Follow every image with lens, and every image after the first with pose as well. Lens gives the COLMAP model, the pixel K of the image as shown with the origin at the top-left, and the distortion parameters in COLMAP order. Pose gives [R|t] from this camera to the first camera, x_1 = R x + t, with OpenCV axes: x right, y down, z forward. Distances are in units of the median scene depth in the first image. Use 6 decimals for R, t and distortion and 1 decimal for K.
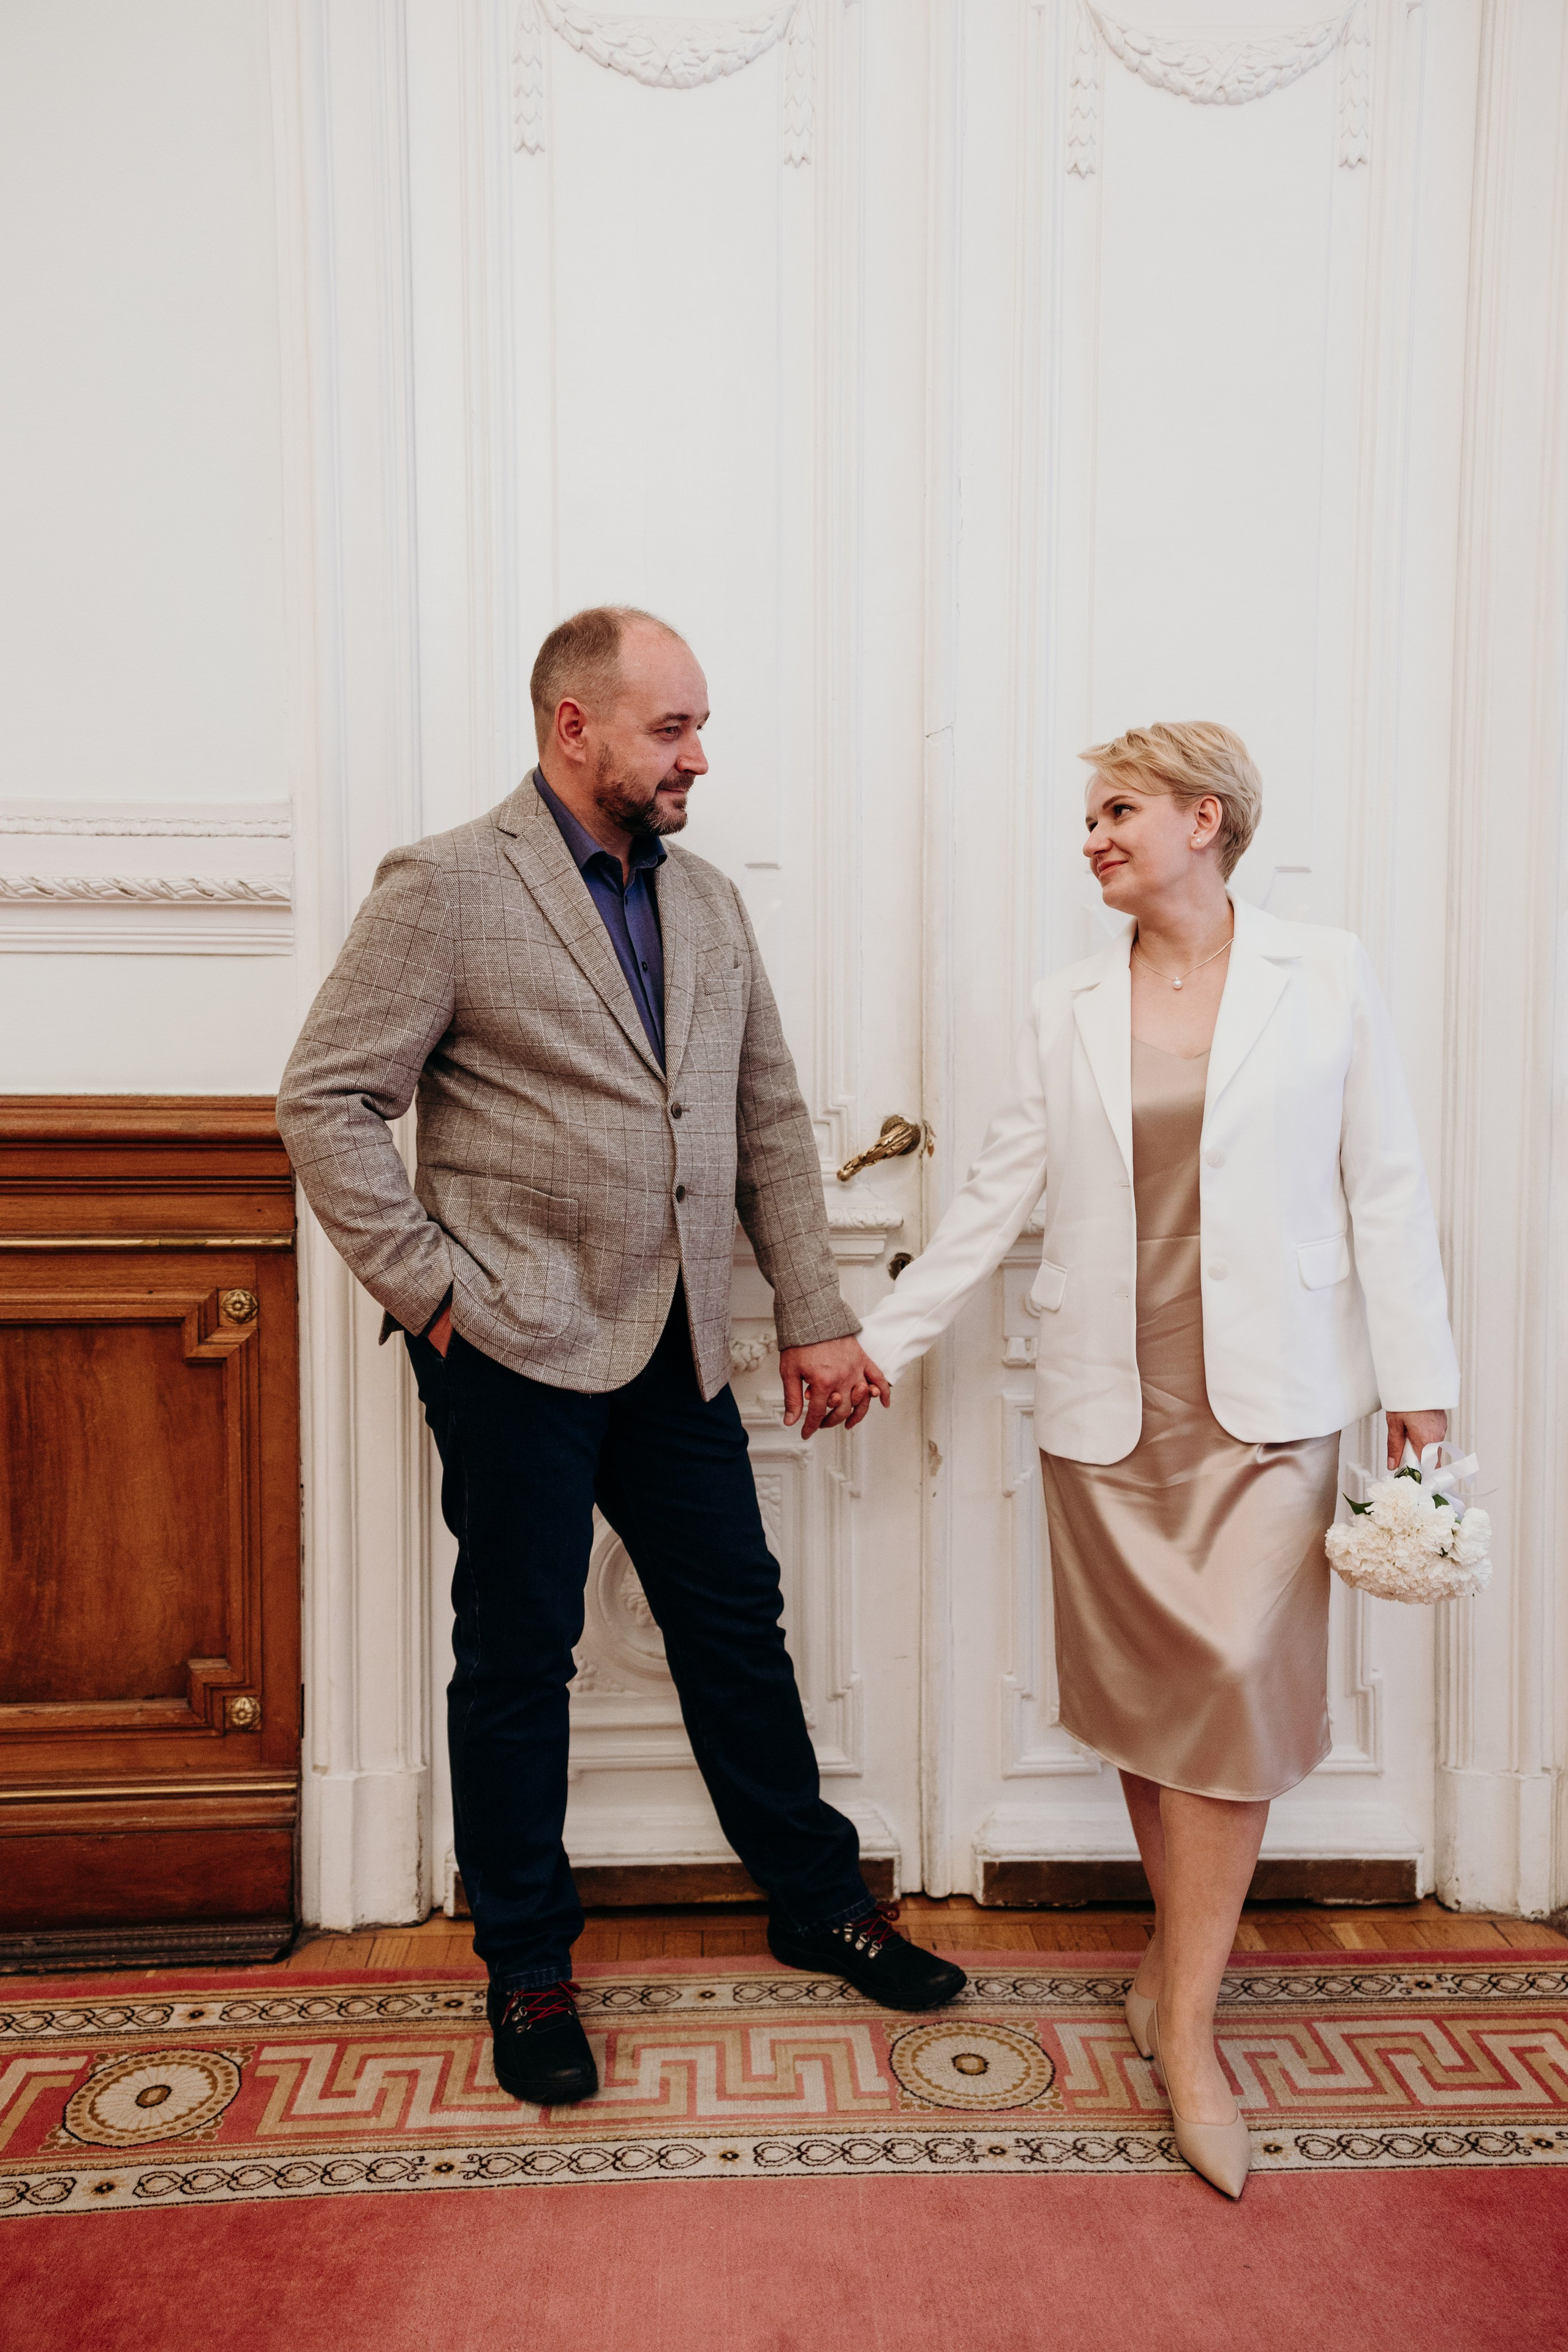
lens RADIAL K [[1815.4, 0, 715.6], [0, 1815.4, 1185.2], [0, 0, 1]] dist [0.060969, 0.012023]
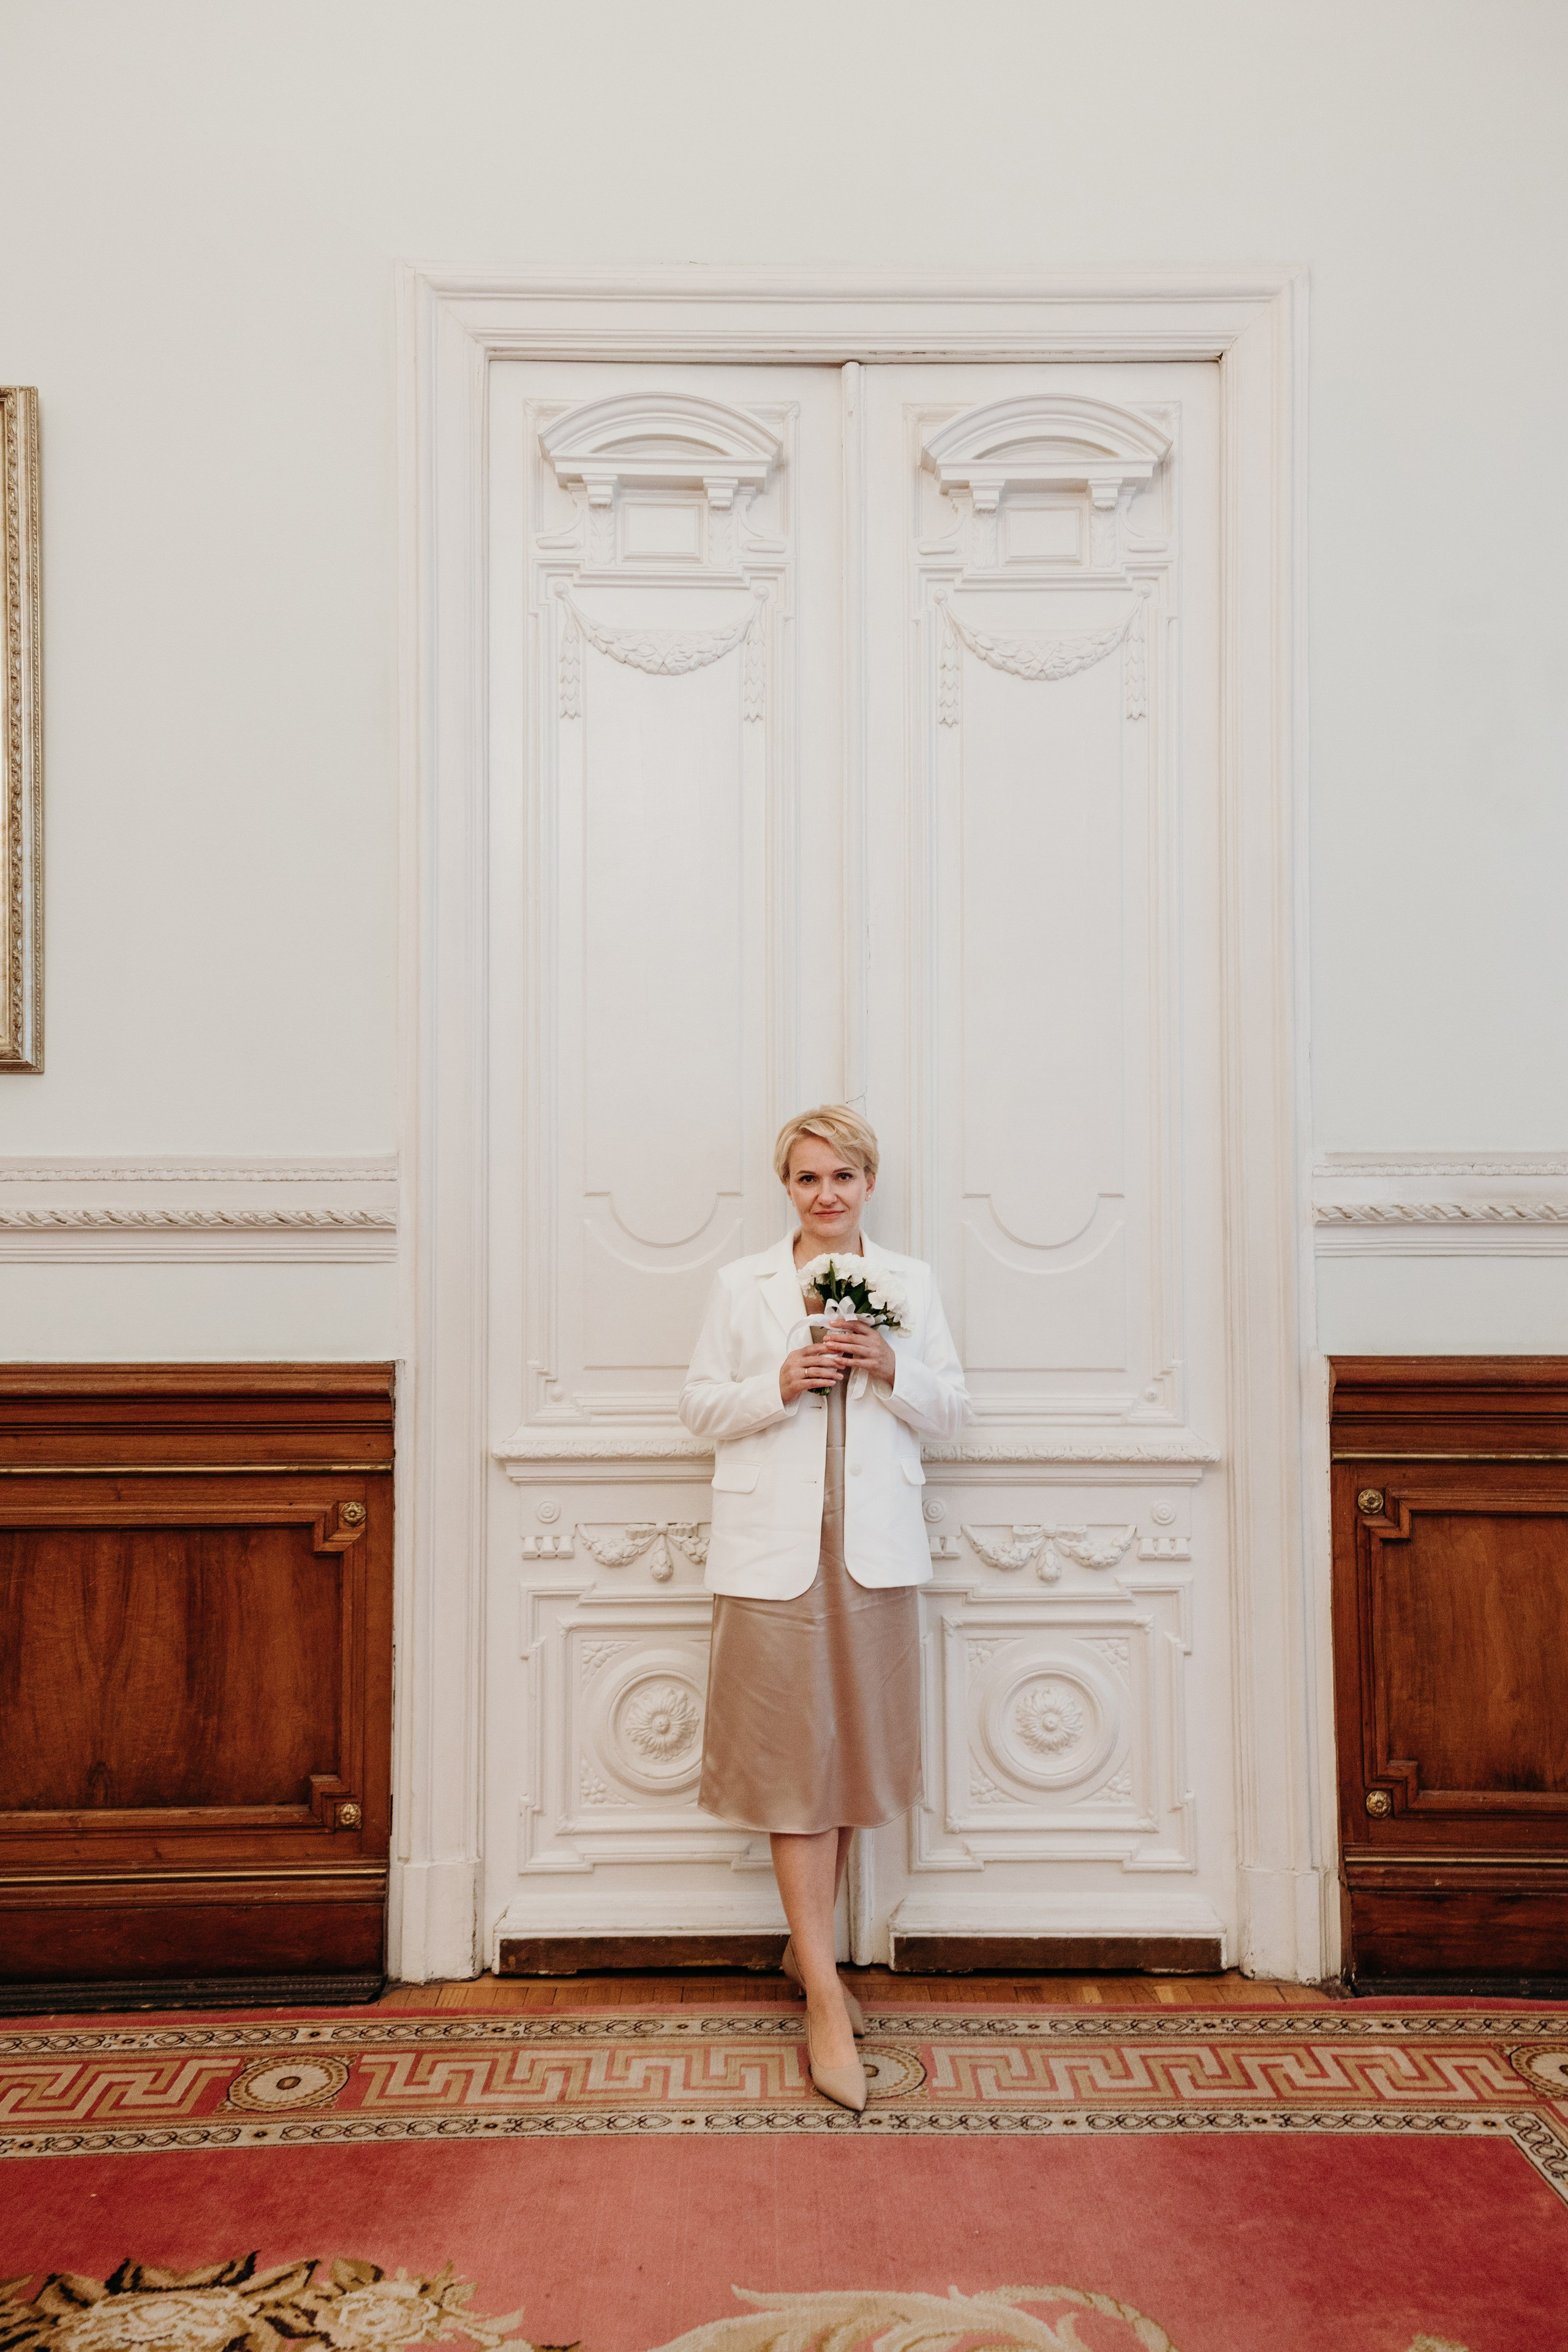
lens RADIAL K [[1815.4, 0, 730.8], [0, 1815.4, 1168.5], [0, 0, 1]] dist [0.060969, 0.012023]
pose [[0.999783, -0.001286, -0.020790, 0.062295], [-0.000805, 0.994958, -0.100285, -0.061329], [0.020814, 0.100280, 0.994742, -0.441758]]
